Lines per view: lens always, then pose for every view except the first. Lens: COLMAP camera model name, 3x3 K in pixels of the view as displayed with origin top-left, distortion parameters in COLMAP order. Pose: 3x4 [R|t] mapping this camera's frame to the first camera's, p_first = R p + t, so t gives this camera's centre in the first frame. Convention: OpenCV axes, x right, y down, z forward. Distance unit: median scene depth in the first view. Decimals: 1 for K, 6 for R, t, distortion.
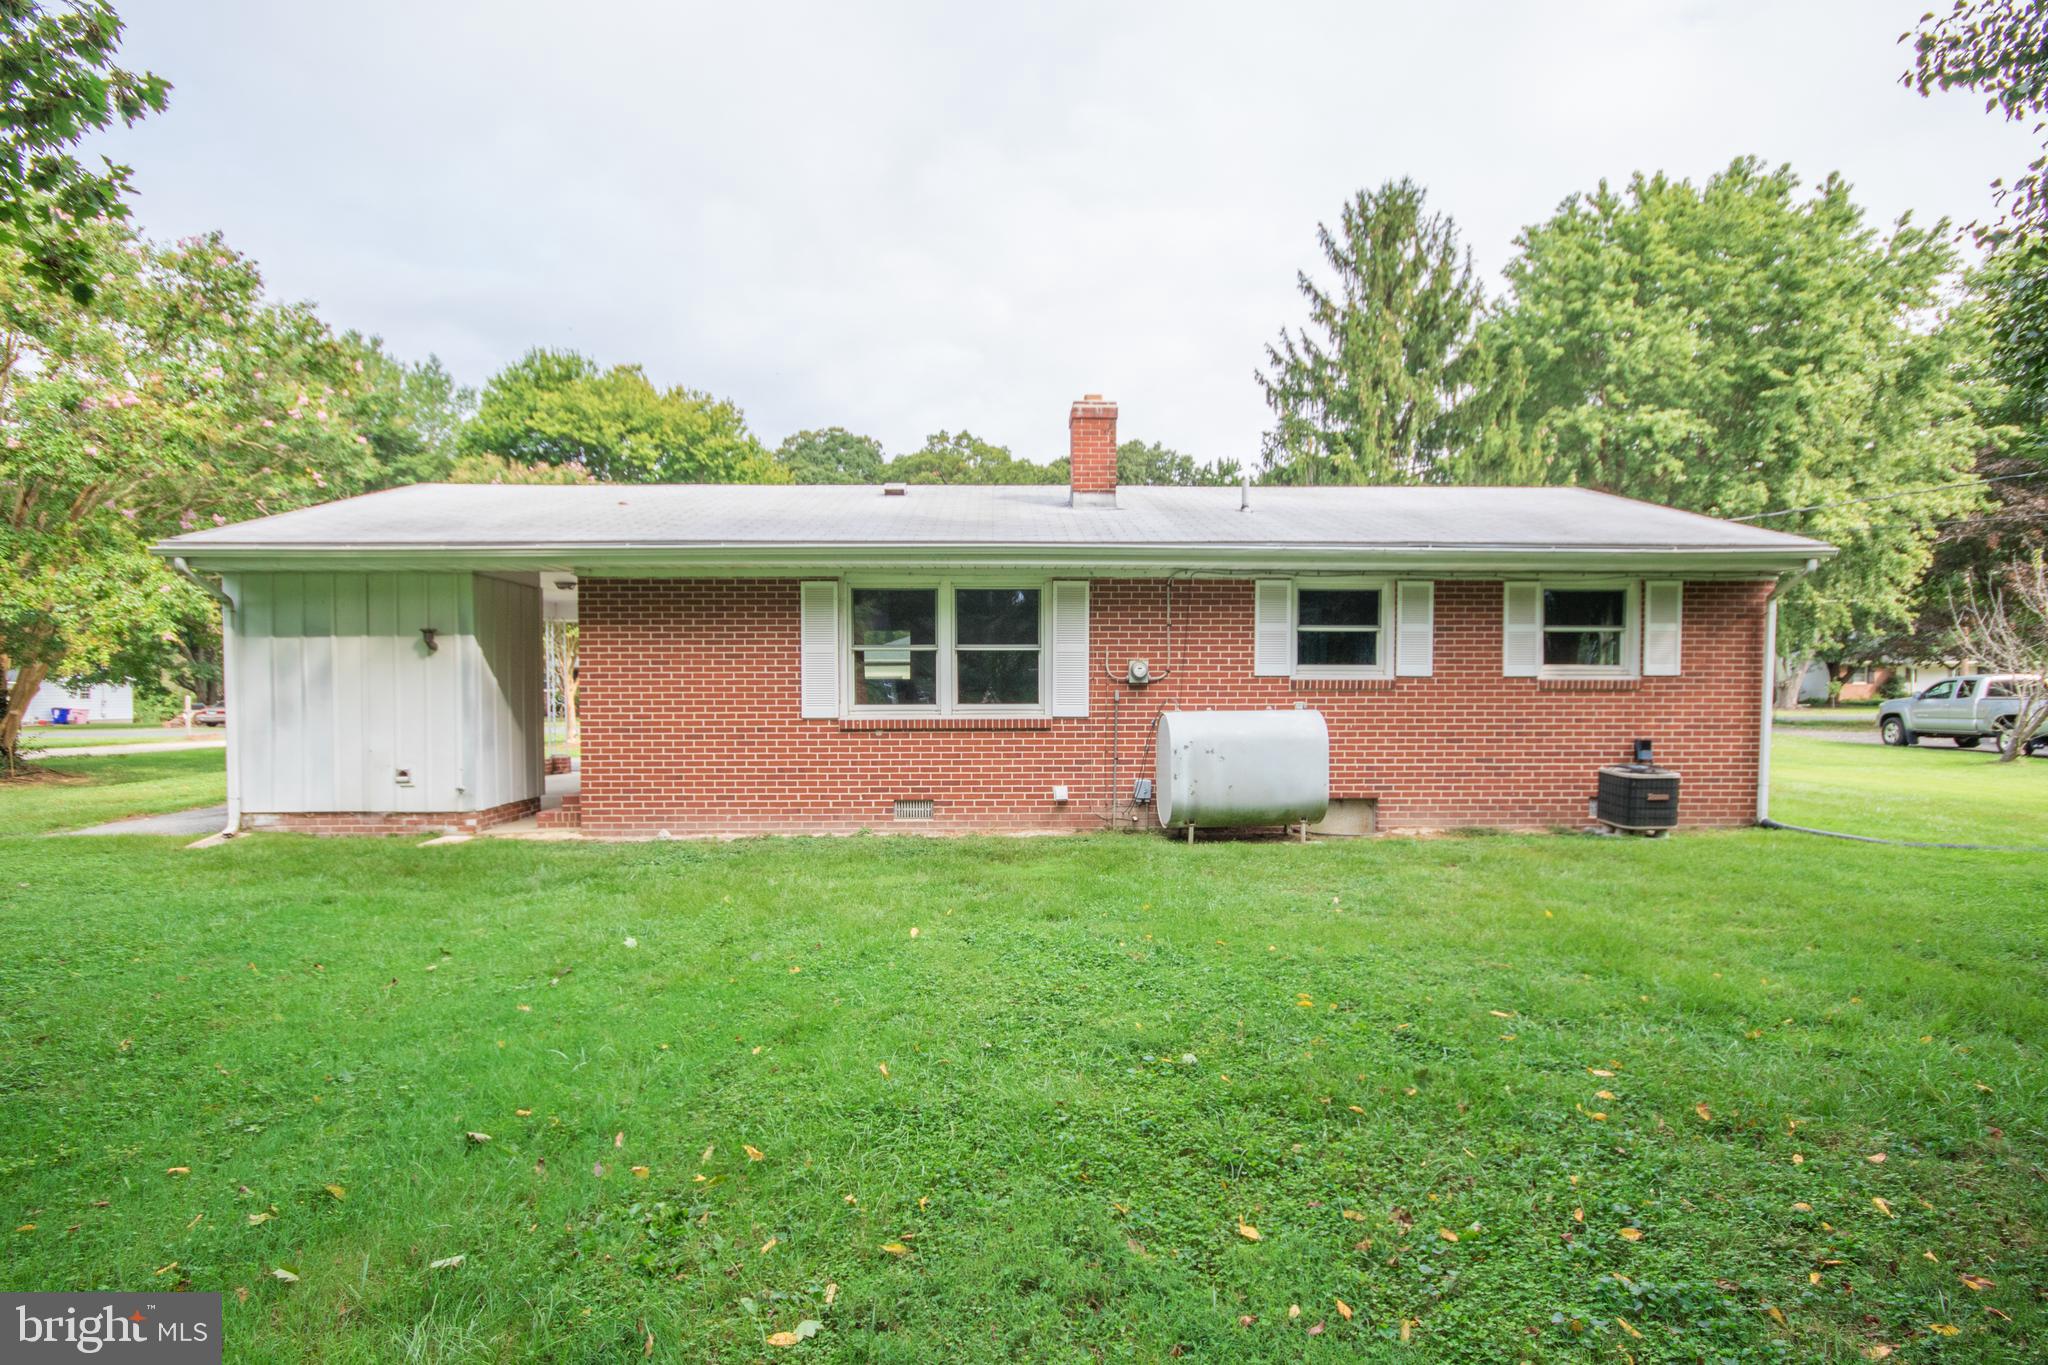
lens RADIAL K [[950.3, 0, 1020.5], [0, 950.3, 697.3], [0, 0, 1]] dist [-0.004181, -0.002043]
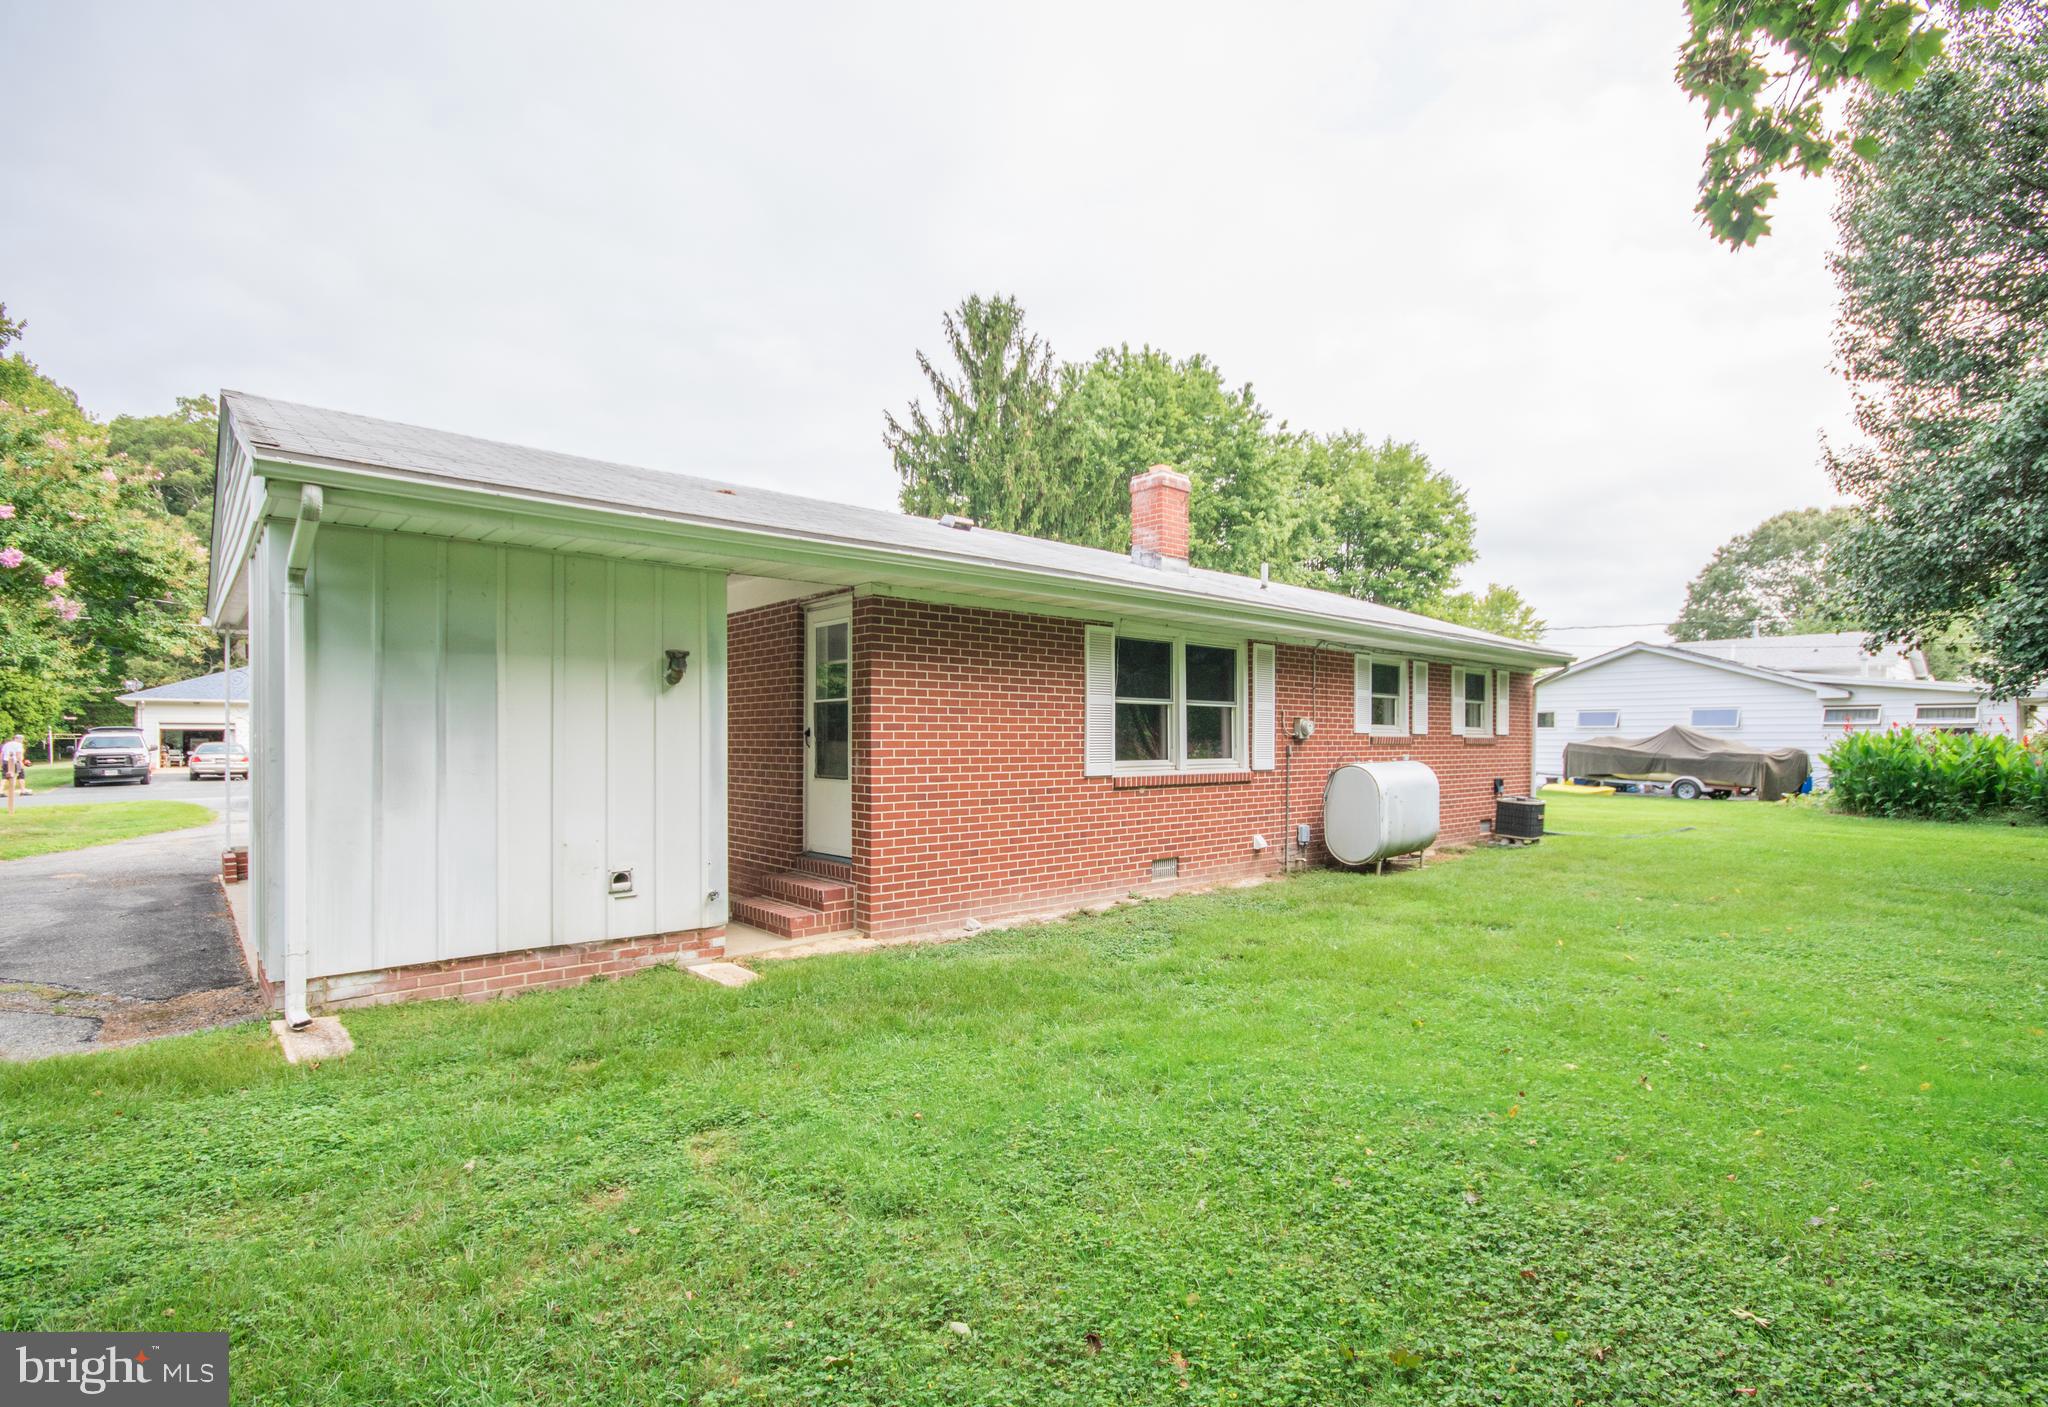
lens RADIAL K [[926.8, 0, 1030.2], [0, 926.8, 711.8], [0, 0, 1]] dist [-0.015045, 0.000278]
pose [[0.783107, 0.022083, 0.621495, -0.799503], [-0.001949, 0.999452, -0.033057, -0.009724], [-0.621884, 0.024675, 0.782720, 0.338257]]
